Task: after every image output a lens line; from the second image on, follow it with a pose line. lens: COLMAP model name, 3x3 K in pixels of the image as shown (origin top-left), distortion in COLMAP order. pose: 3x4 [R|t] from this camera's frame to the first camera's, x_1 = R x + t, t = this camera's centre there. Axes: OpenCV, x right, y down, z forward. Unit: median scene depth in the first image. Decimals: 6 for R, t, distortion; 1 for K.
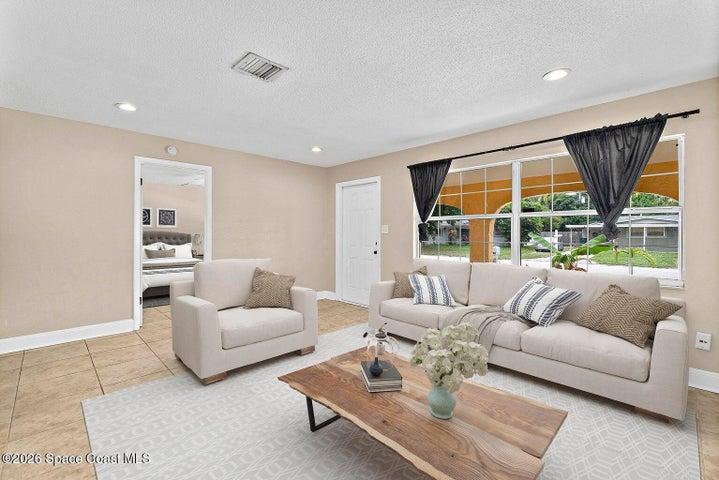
lens RADIAL K [[314.6, 0, 364.4], [0, 314.6, 229.3], [0, 0, 1]] dist [0.000144, 0.000039]
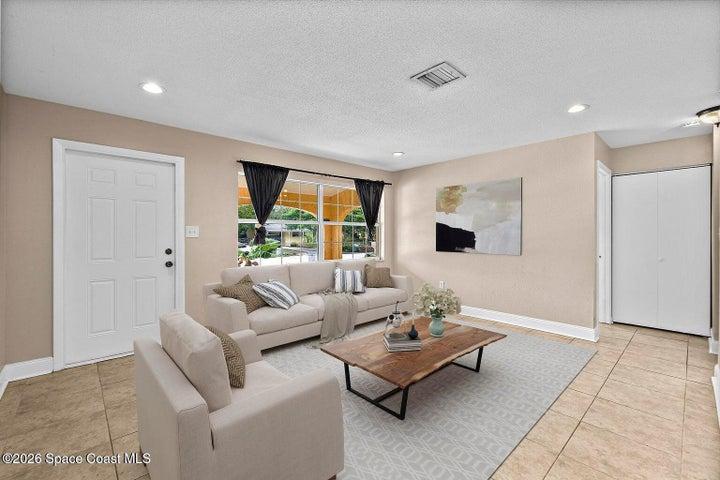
lens RADIAL K [[306.3, 0, 357.1], [0, 306.3, 237.8], [0, 0, 1]] dist [-0.000084, 0.000015]
pose [[0.072868, -0.005248, 0.997328, -0.859279], [-0.009910, 0.999933, 0.005985, 0.008559], [-0.997292, -0.010319, 0.072811, 0.751443]]
